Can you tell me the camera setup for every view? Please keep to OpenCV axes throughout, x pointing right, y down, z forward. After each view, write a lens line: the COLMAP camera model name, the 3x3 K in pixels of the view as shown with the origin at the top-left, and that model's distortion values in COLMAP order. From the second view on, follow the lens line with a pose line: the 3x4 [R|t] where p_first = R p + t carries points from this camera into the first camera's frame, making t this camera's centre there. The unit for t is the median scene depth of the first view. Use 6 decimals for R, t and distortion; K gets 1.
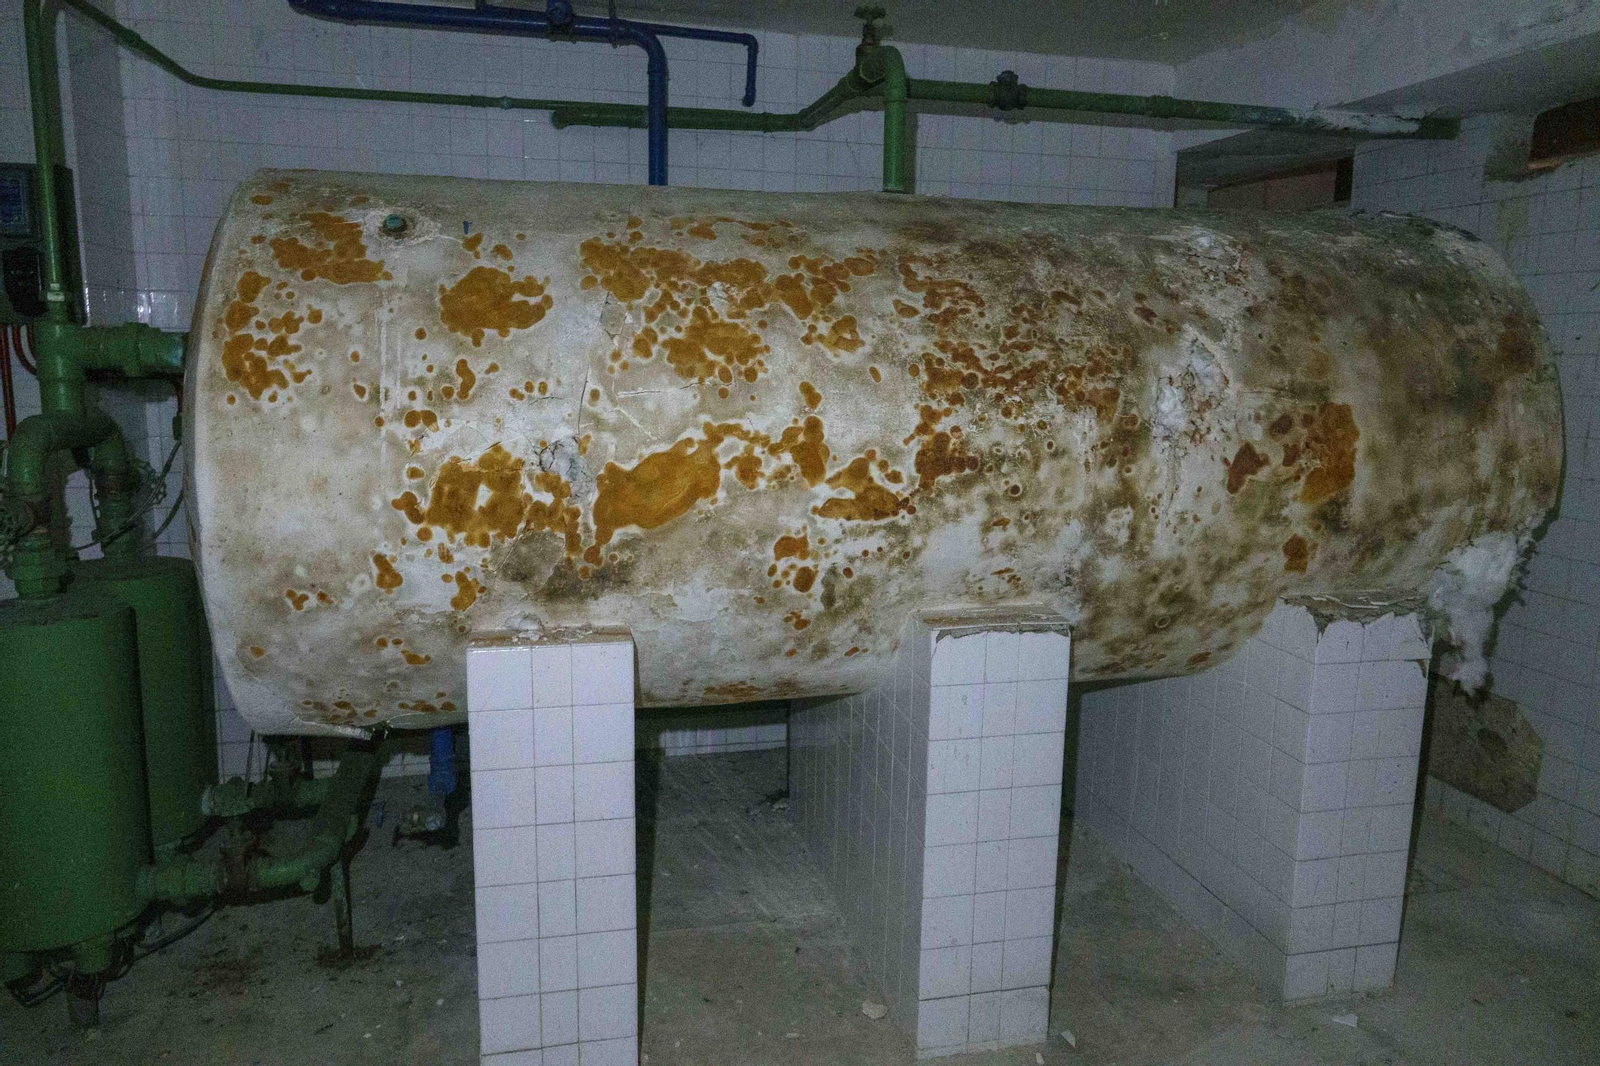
lens RADIAL K [[1112.7, 0, 800.9], [0, 1112.7, 532.3], [0, 0, 1]] dist [0.006119, -0.004970]
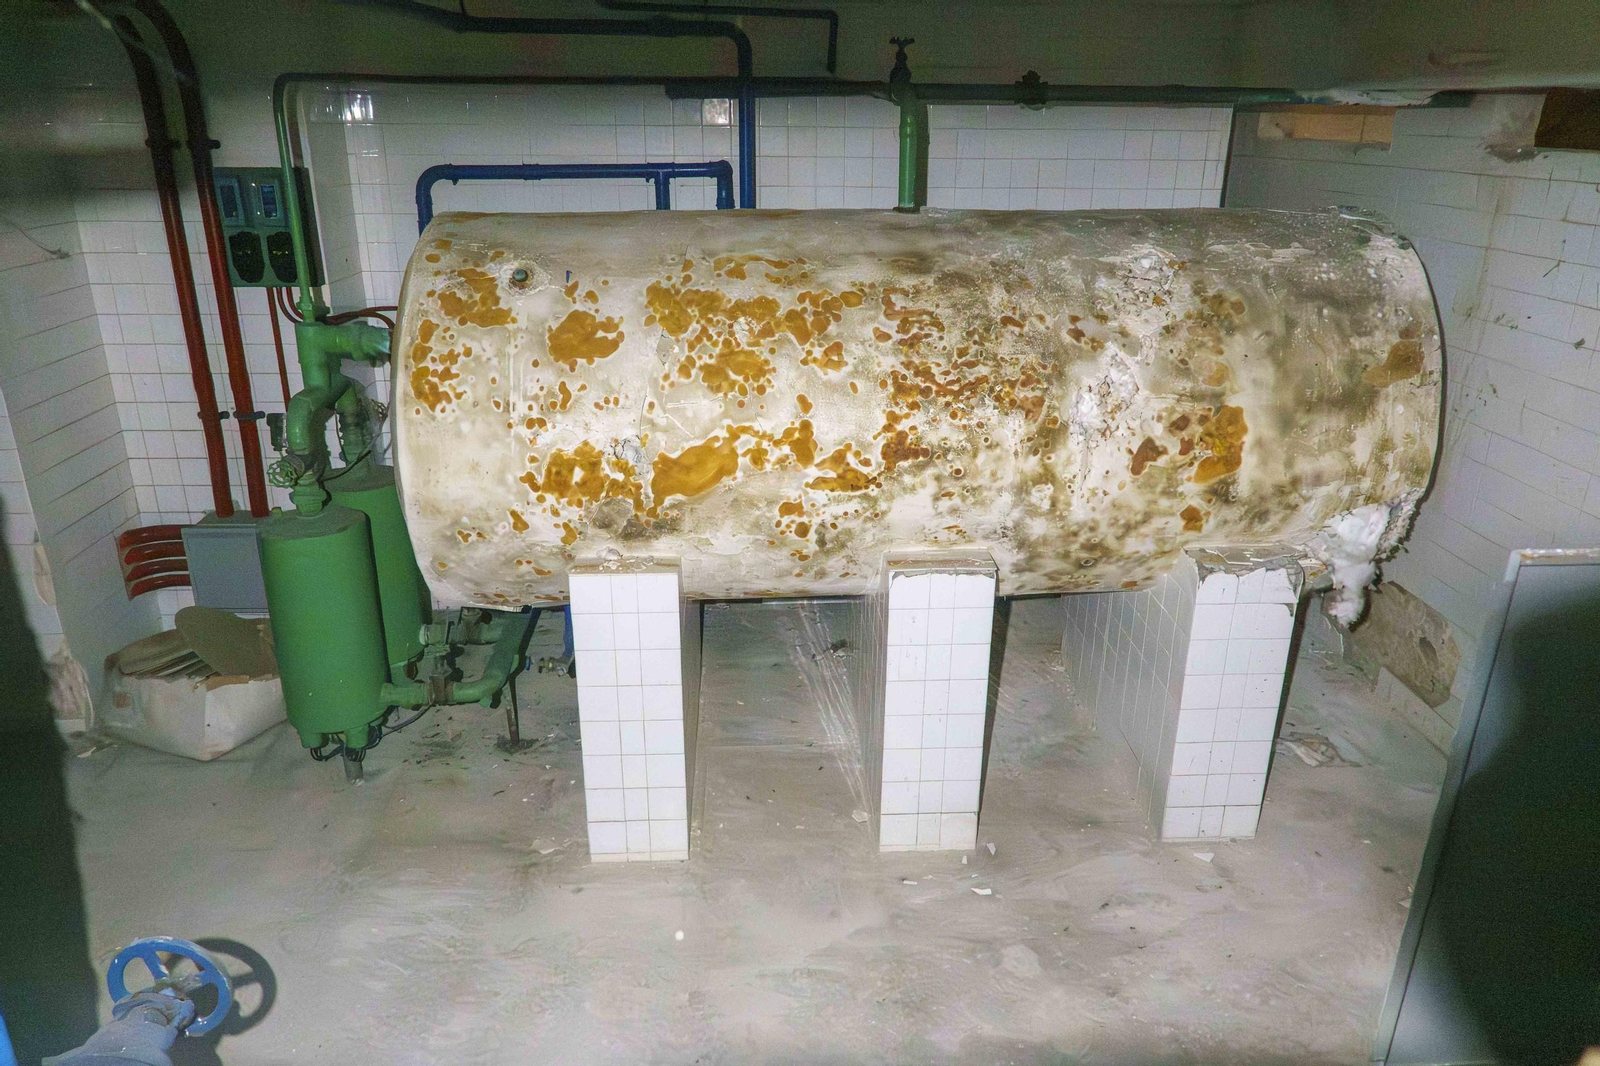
lens RADIAL K [[1112.7, 0, 798.0], [0, 1112.7, 534.1], [0, 0, 1]] dist [0.006119, -0.004970]
pose [[0.983668, 0.053188, -0.171956, 0.237726], [-0.018951, 0.980638, 0.194910, -0.224419], [0.178993, -0.188468, 0.965630, -0.360478]]
